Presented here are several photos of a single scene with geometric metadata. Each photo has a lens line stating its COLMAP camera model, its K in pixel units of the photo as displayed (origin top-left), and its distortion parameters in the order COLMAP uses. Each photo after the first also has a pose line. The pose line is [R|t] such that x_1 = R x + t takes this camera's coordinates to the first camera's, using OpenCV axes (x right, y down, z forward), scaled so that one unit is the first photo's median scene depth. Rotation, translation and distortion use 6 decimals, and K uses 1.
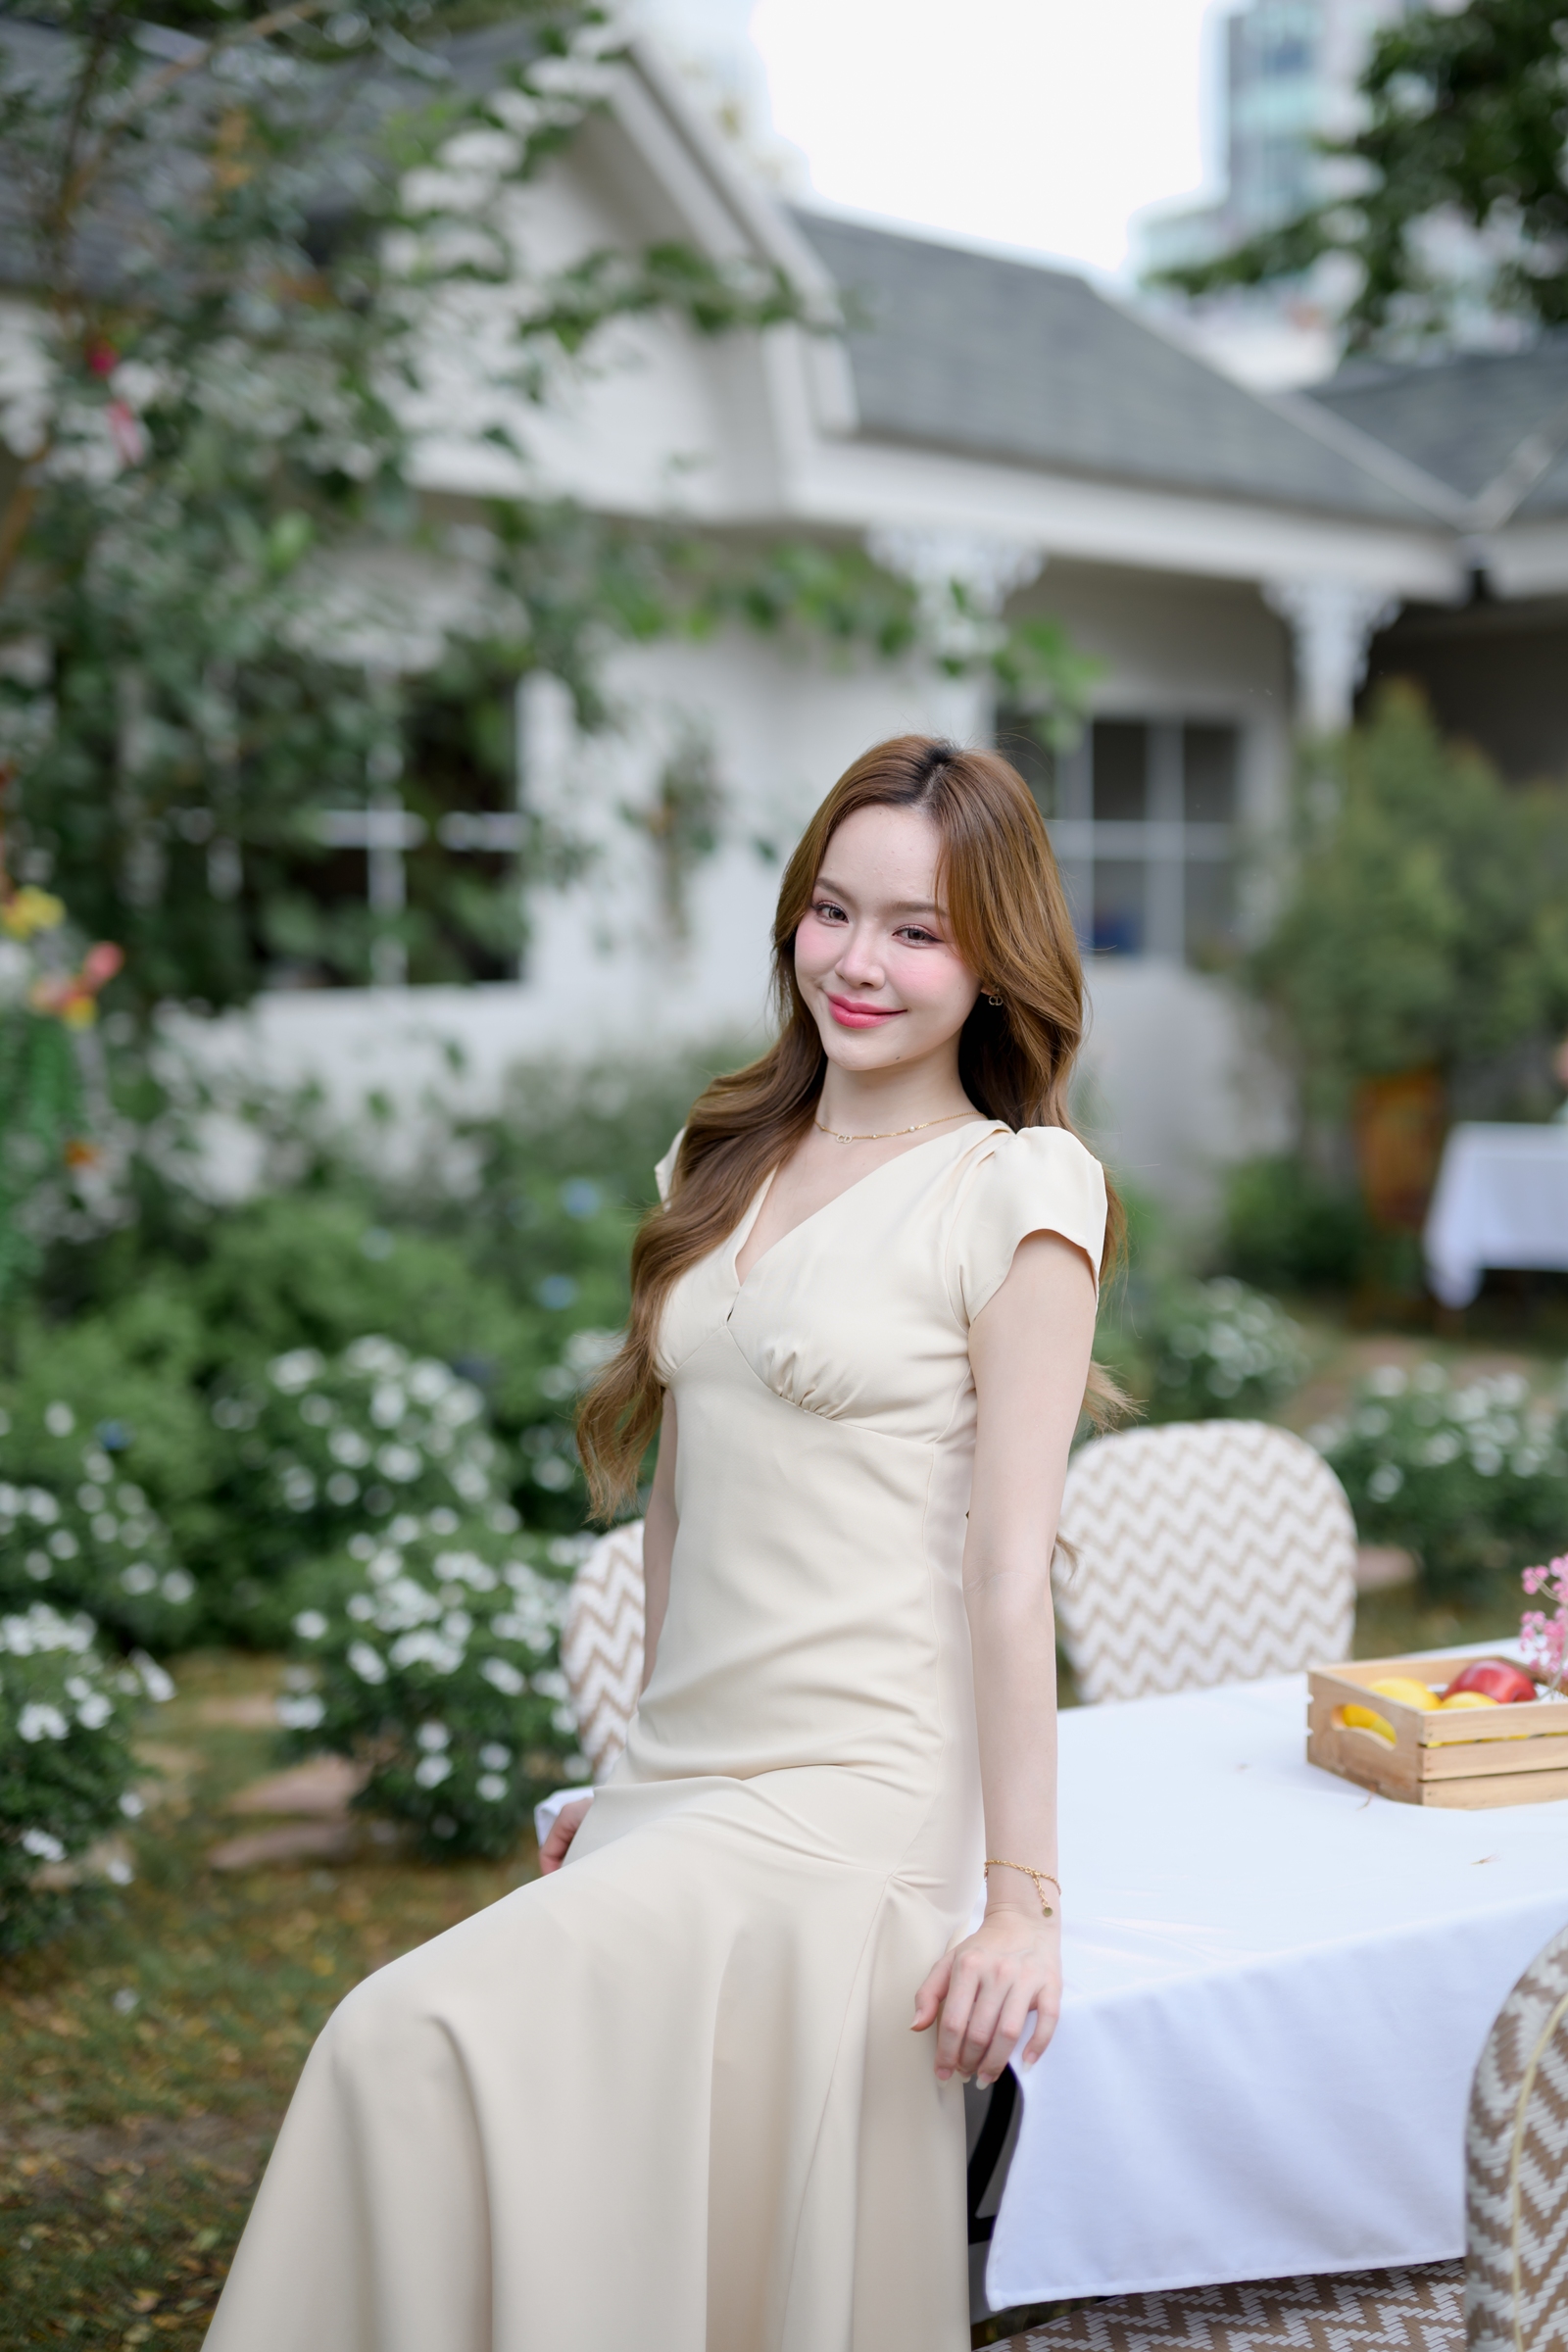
lens RADIAL K [[3397.4, 0, 797.9], [0, 3397.4, 1150.8], [0, 0, 1]] dist [0.002358, 0.000000]
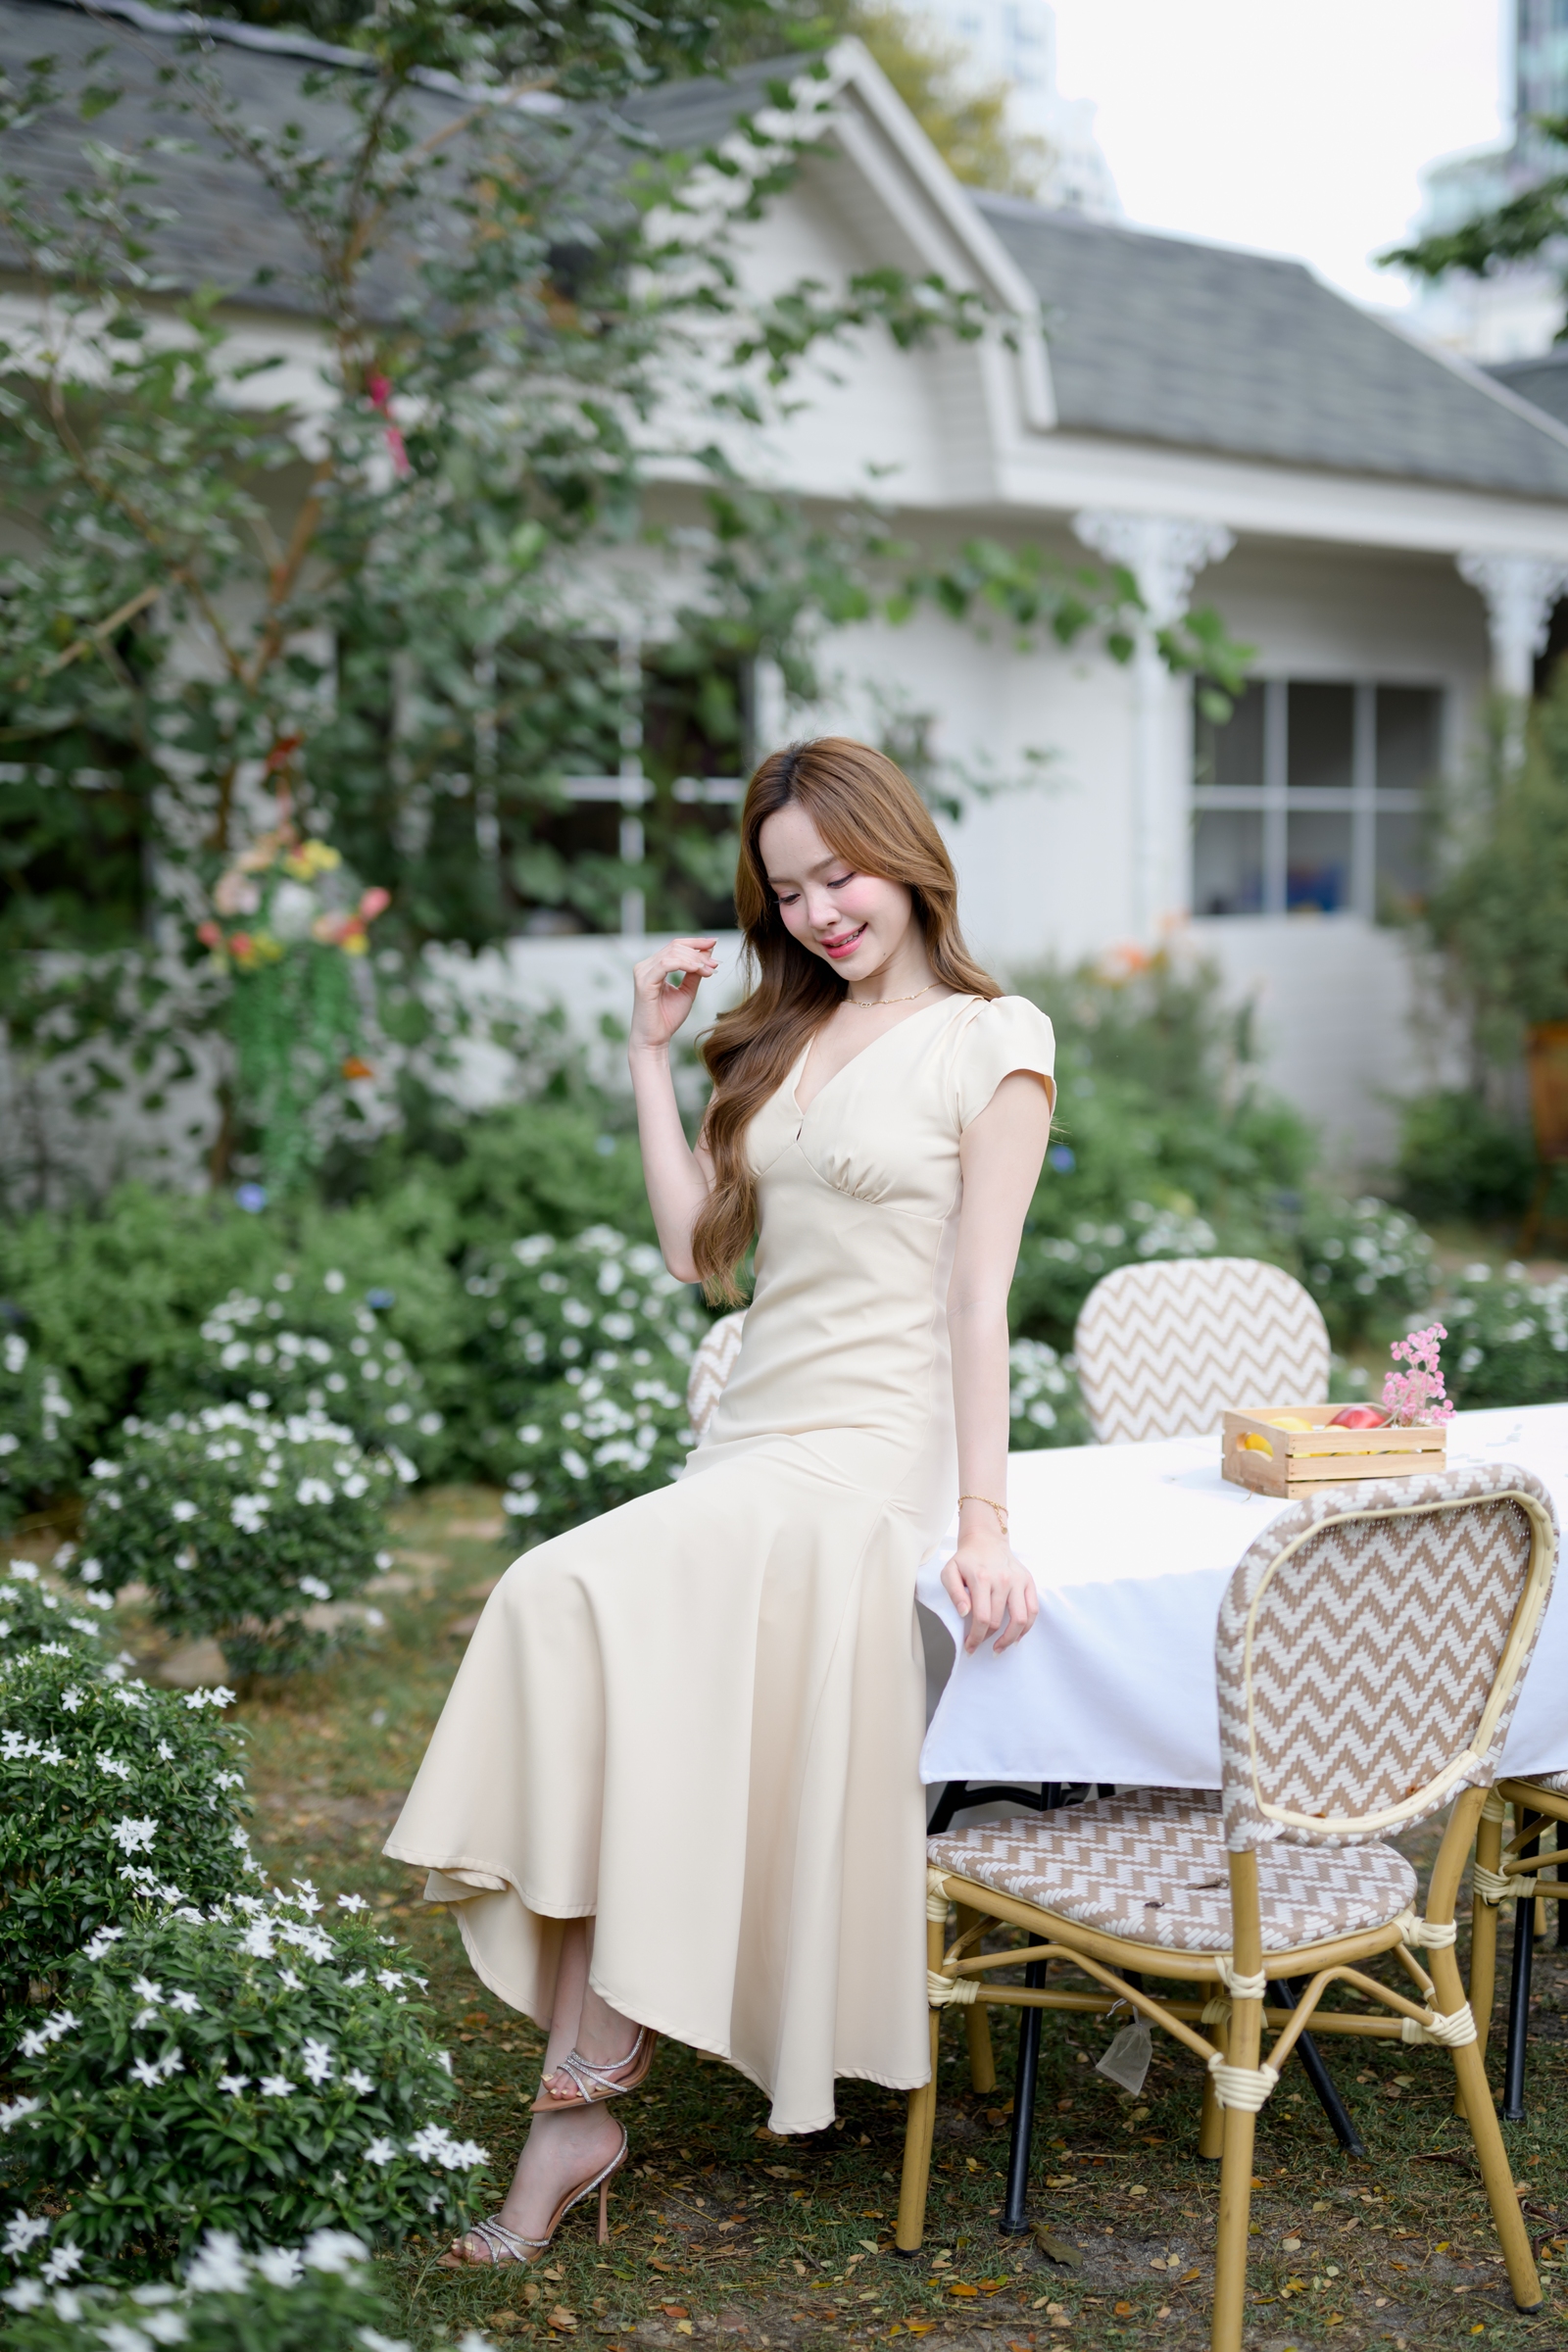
lens RADIAL K [[3397.4, 0, 788.4], [0, 3397.4, 1161.3], [0, 0, 1]] dist [0.002358, 0.000000]
pose [[0.996287, 0.010760, -0.085417, 0.040750], [-0.009417, 0.999826, 0.016112, 0.014371], [0.085576, -0.015248, 0.996215, -0.165957]]
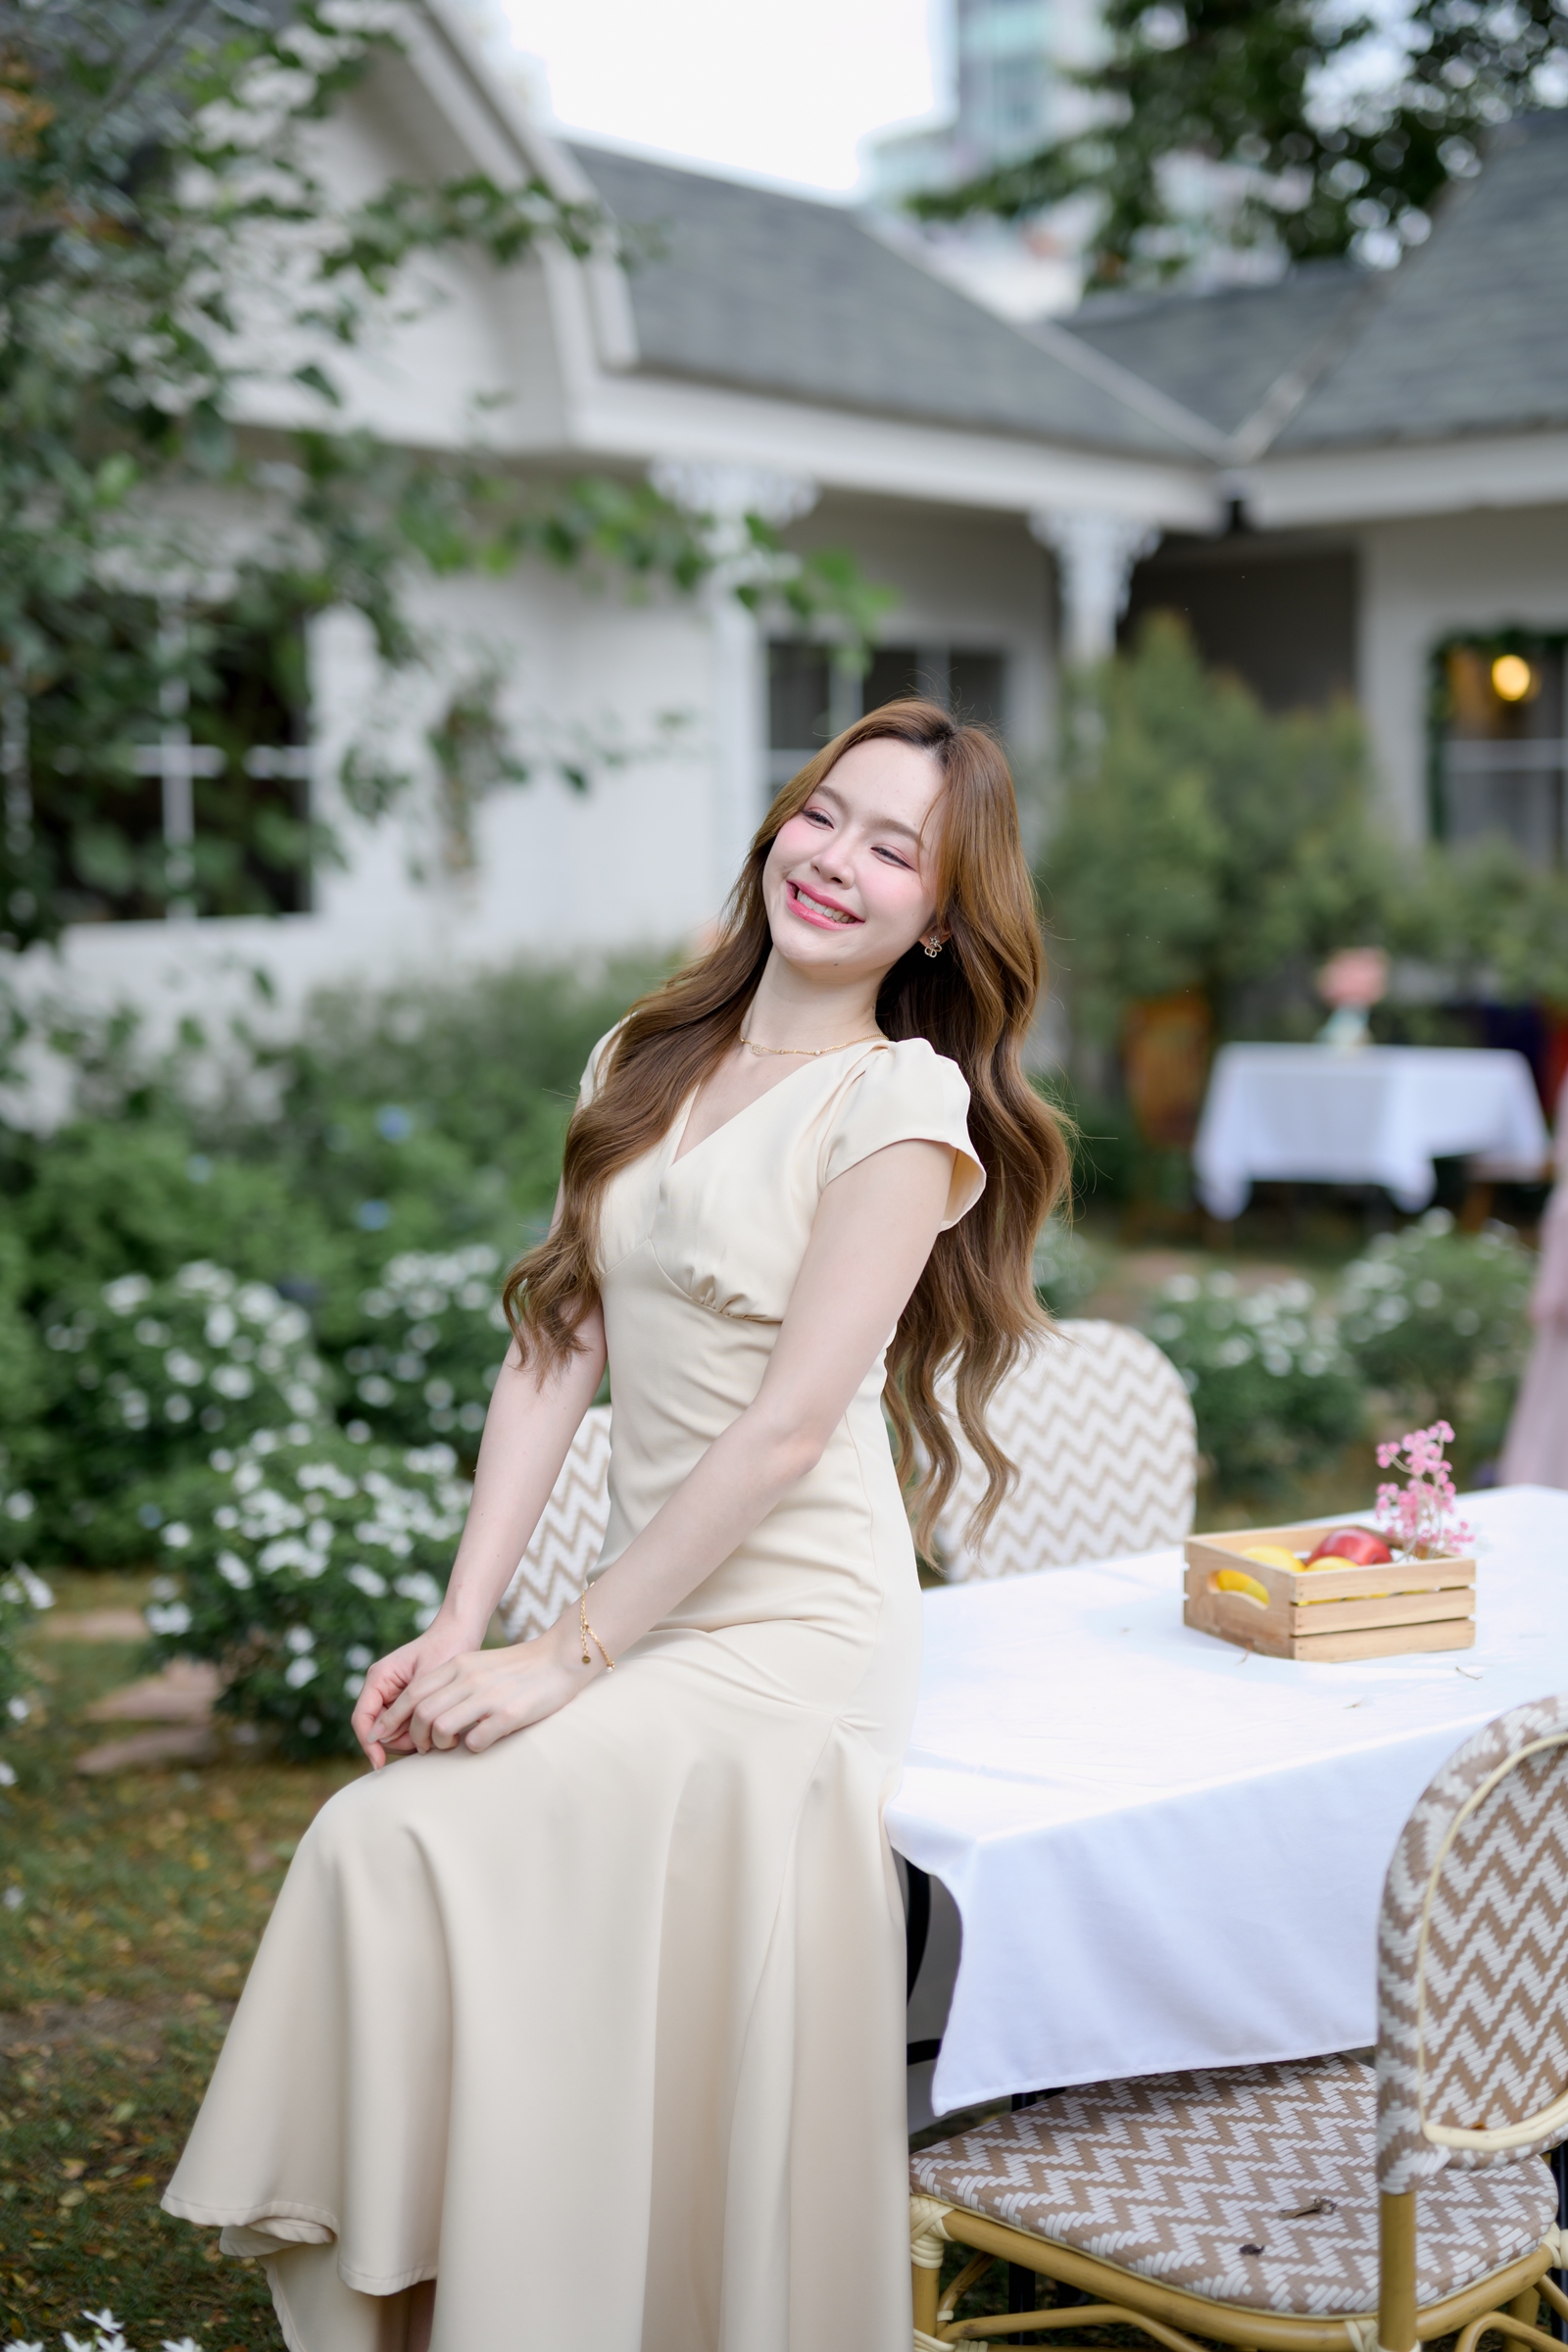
lens RADIAL K [[3397.4, 0, 805.6], [0, 3397.4, 1158.0], [0, 0, 1]] dist [0.002358, 0.000000]
pose [[0.996819, -0.012078, 0.078779, -0.024363], [0.010192, 0.999653, 0.024291, 0.001106], [-0.079045, -0.023411, 0.996596, -0.032572]]
